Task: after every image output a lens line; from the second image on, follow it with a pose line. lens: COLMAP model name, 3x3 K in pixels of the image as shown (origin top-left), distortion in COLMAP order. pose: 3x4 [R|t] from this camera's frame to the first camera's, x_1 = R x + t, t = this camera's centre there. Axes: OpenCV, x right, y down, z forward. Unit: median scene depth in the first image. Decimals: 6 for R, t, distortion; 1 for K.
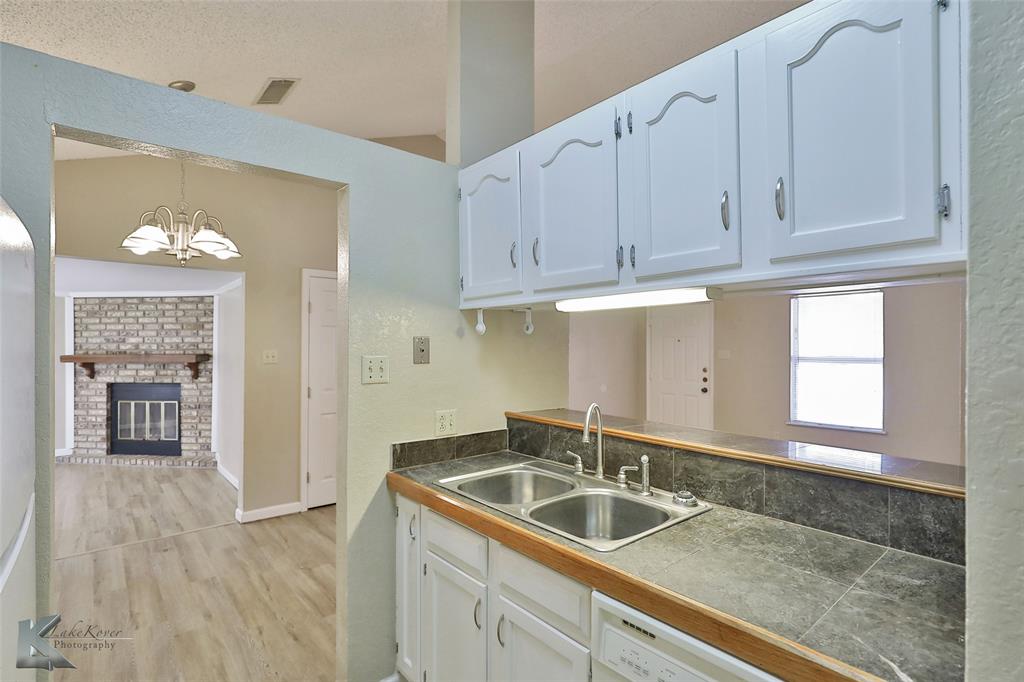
lens RADIAL K [[490.9, 0, 512.5], [0, 490.9, 344.4], [0, 0, 1]] dist [-0.013445, -0.000064]
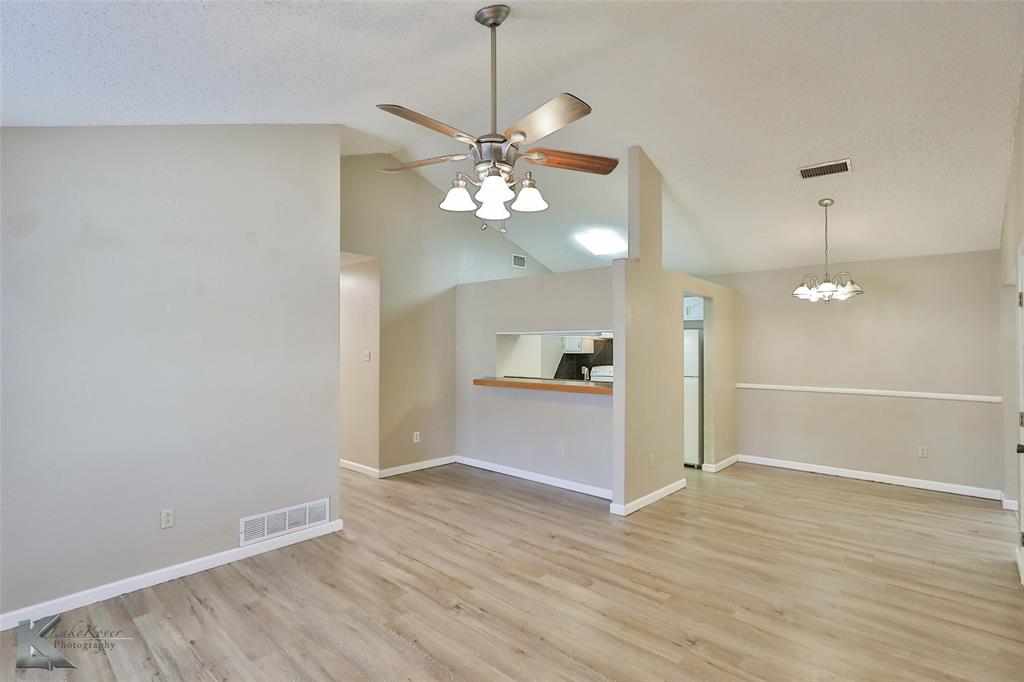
lens RADIAL K [[499.2, 0, 512.0], [0, 499.2, 341.0], [0, 0, 1]] dist [-0.006670, -0.000119]
pose [[-0.992016, -0.007753, -0.125877, 0.286223], [-0.006234, 0.999903, -0.012459, -0.001035], [0.125962, -0.011575, -0.991968, 1.134818]]
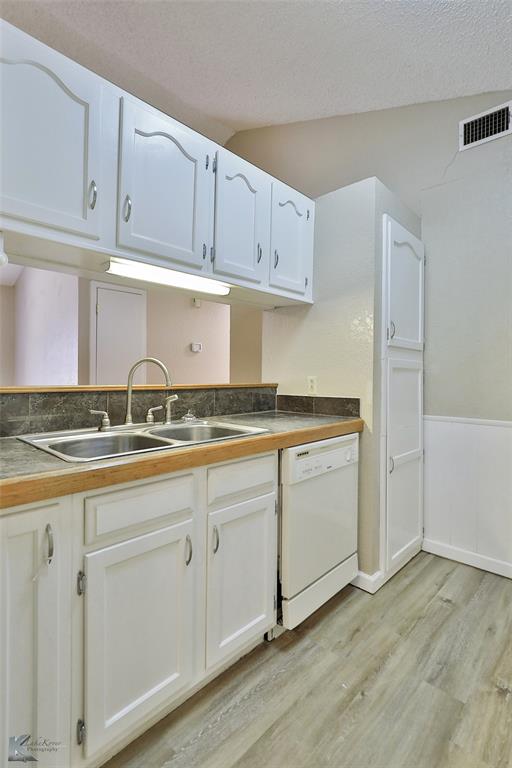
lens RADIAL K [[373.5, 0, 256.2], [0, 373.5, 373.9], [0, 0, 1]] dist [-0.007674, 0.000252]
pose [[-0.110234, -0.003899, 0.993898, -0.220362], [-0.010398, 0.999942, 0.002770, 0.043854], [-0.993851, -0.010030, -0.110268, 0.239759]]
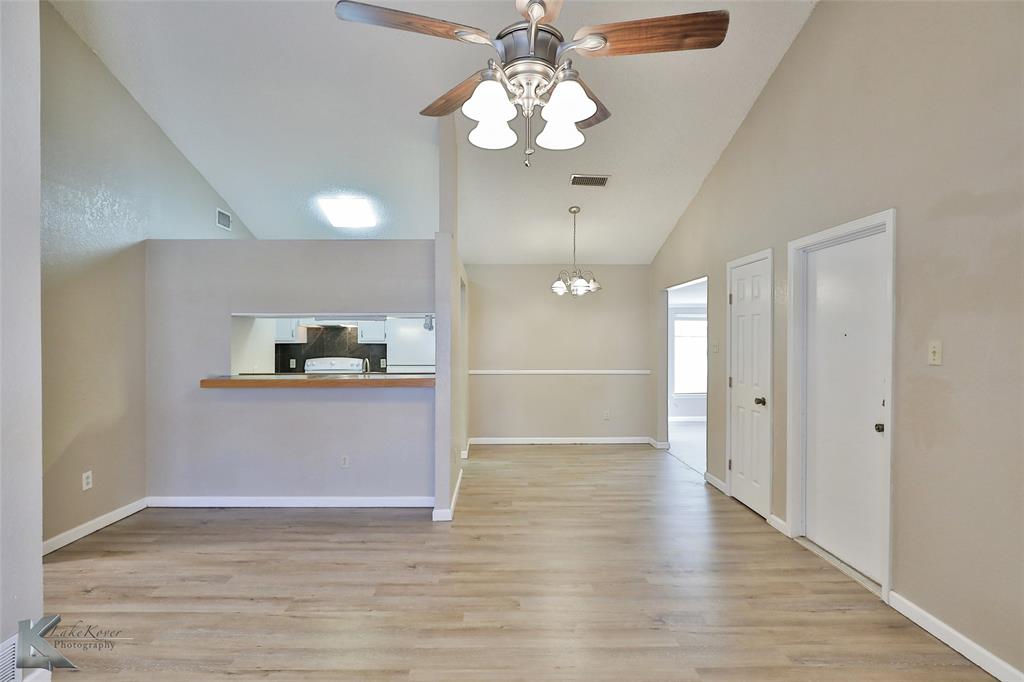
lens RADIAL K [[498.0, 0, 504.1], [0, 498.0, 343.2], [0, 0, 1]] dist [-0.007674, 0.000252]
pose [[-0.634071, 0.000887, -0.773274, 0.483558], [-0.000729, 0.999998, 0.001744, 0.010578], [0.773275, 0.001670, -0.634069, 0.905440]]
